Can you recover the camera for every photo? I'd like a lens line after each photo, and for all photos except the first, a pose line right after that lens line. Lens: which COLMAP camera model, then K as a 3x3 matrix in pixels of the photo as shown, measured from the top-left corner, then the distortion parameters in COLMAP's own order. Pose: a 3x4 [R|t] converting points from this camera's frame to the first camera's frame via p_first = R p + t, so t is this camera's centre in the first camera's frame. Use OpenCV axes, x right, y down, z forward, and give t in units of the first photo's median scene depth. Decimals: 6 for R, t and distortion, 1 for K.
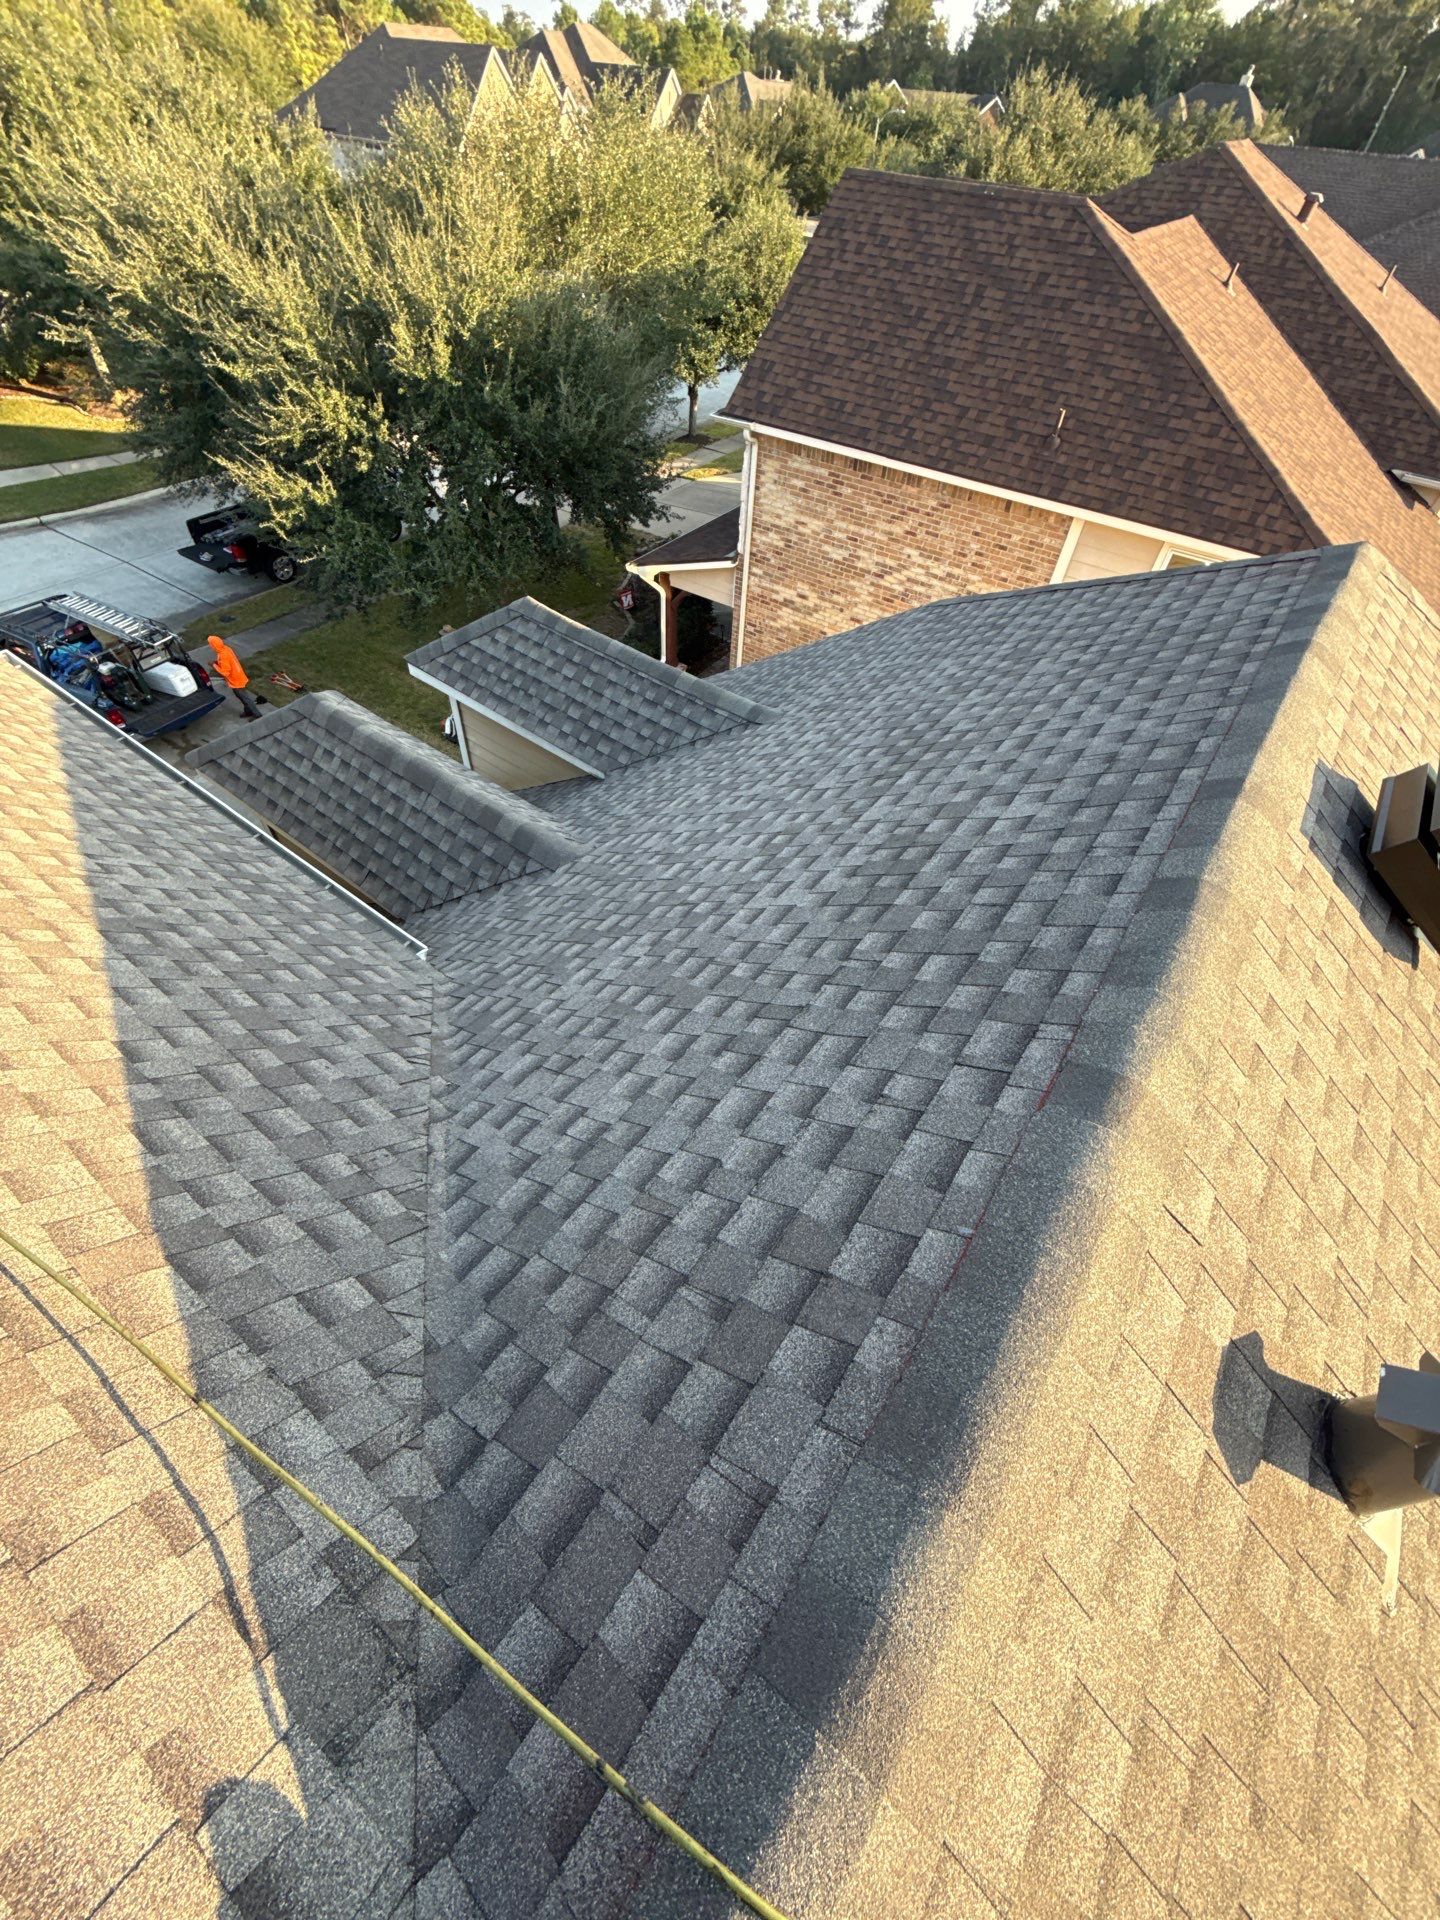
lens RADIAL K [[764.5, 0, 720.0], [0, 764.5, 960.0], [0, 0, 1]] dist [0.002392, 0.000404]
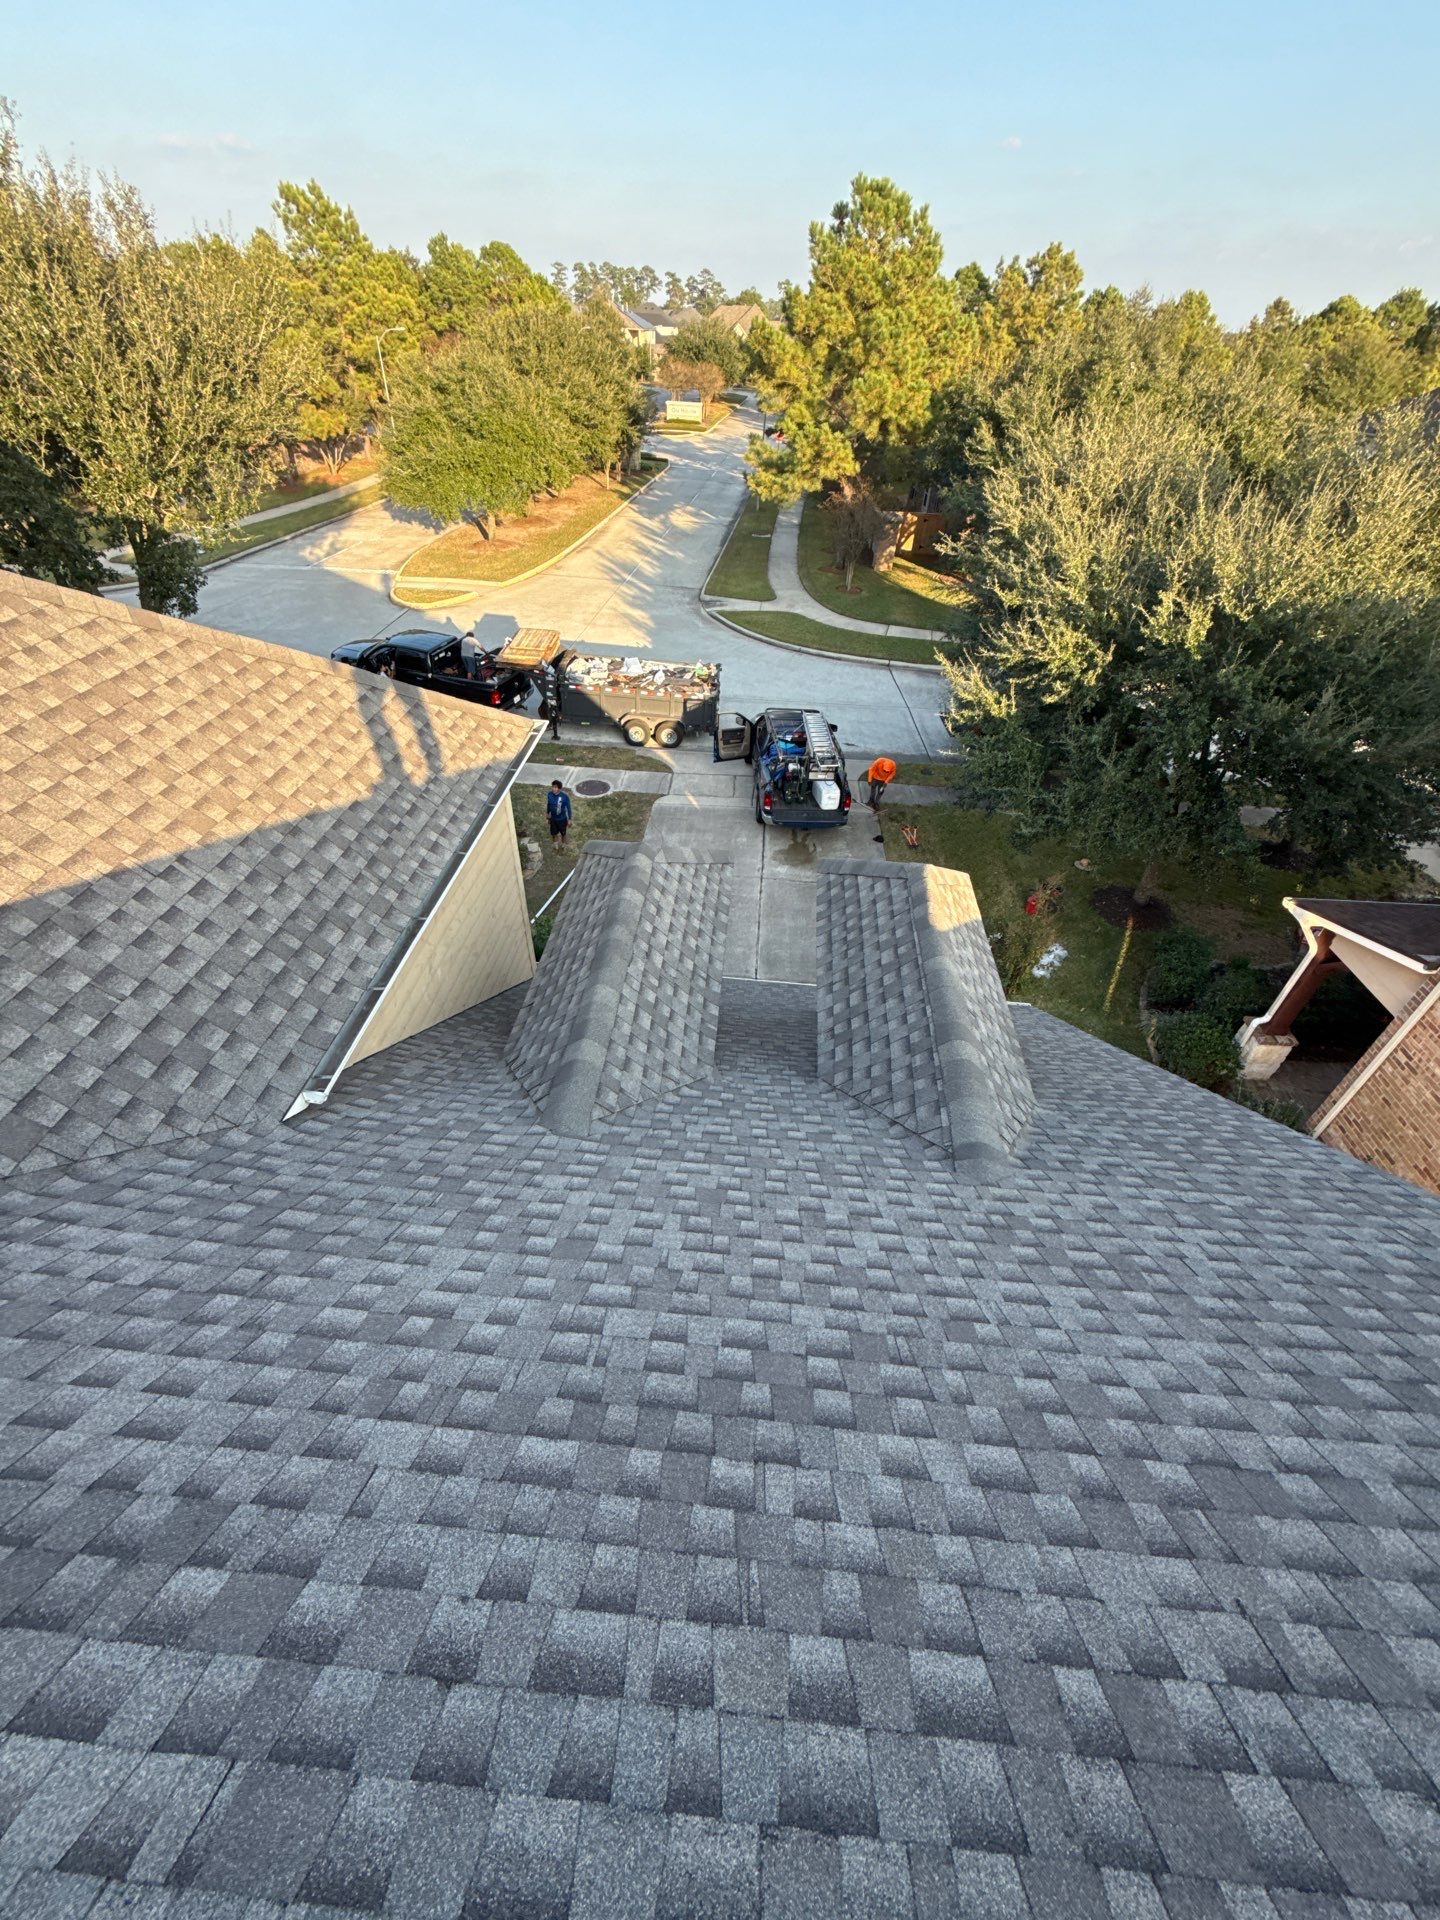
lens RADIAL K [[764.5, 0, 720.0], [0, 764.5, 960.0], [0, 0, 1]] dist [0.002392, 0.000404]
pose [[0.531562, 0.518573, -0.669720, 0.132433], [-0.650440, 0.756379, 0.069415, -0.164416], [0.542558, 0.398714, 0.739363, 0.156916]]
